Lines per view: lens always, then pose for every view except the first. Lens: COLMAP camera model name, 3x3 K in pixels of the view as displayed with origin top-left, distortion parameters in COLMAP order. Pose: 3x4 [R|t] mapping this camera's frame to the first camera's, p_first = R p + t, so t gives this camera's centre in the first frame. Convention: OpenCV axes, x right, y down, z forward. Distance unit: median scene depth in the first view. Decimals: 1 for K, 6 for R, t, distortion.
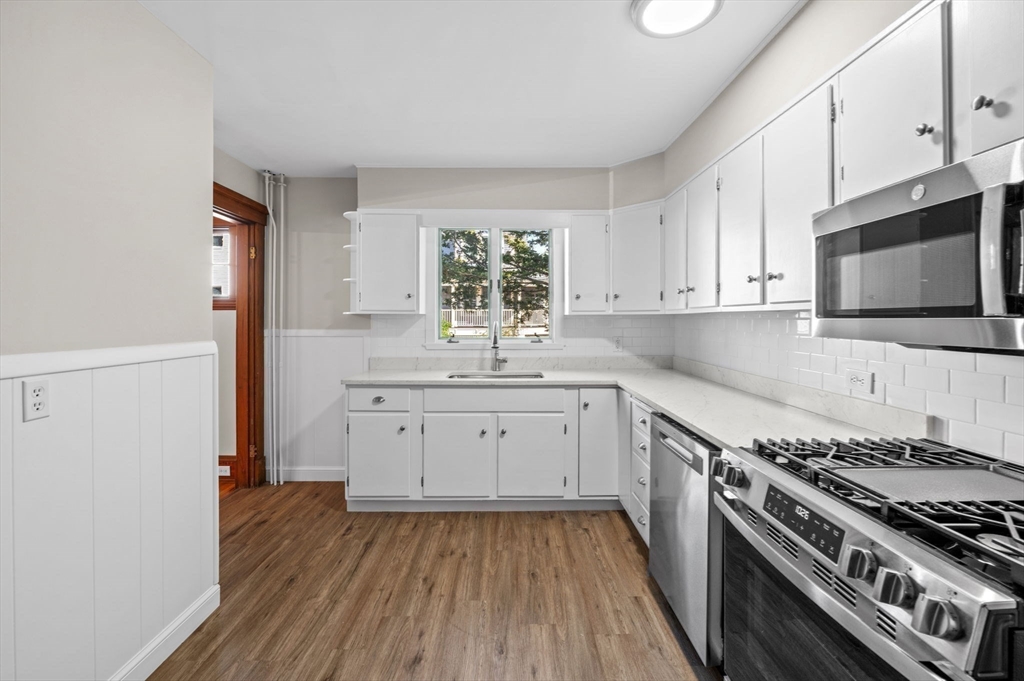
lens RADIAL K [[433.1, 0, 511.3], [0, 433.1, 320.2], [0, 0, 1]] dist [-0.010543, -0.001091]
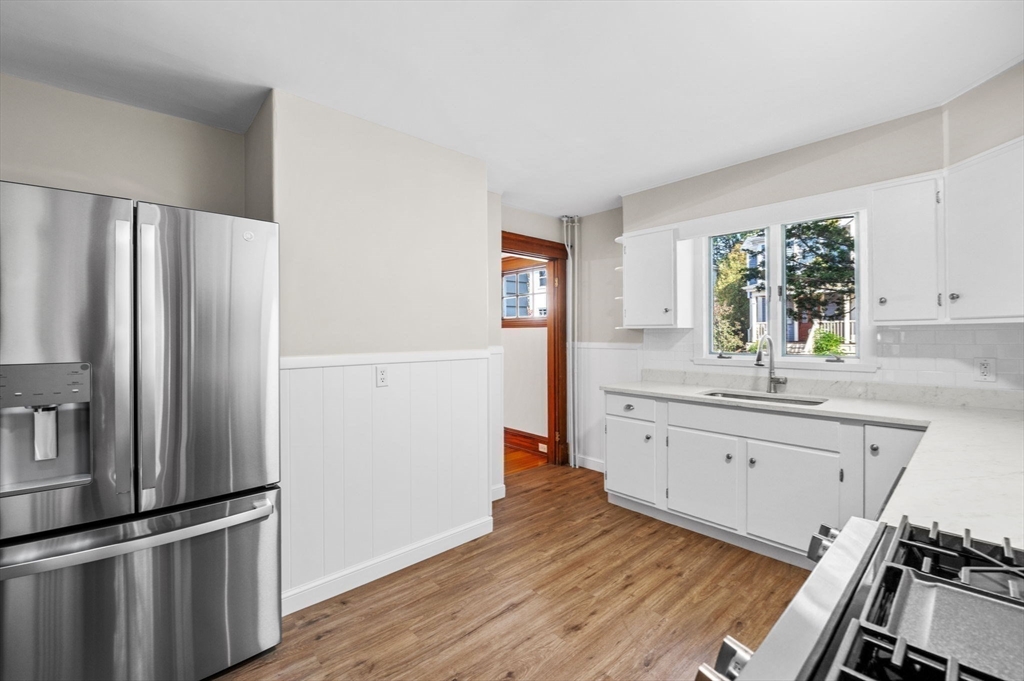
lens RADIAL K [[427.4, 0, 512.5], [0, 427.4, 335.7], [0, 0, 1]] dist [-0.011709, -0.000394]
pose [[0.661517, -0.002220, -0.749927, 0.331423], [0.005055, 0.999986, 0.001498, 0.000398], [0.749913, -0.004782, 0.661519, 0.073717]]
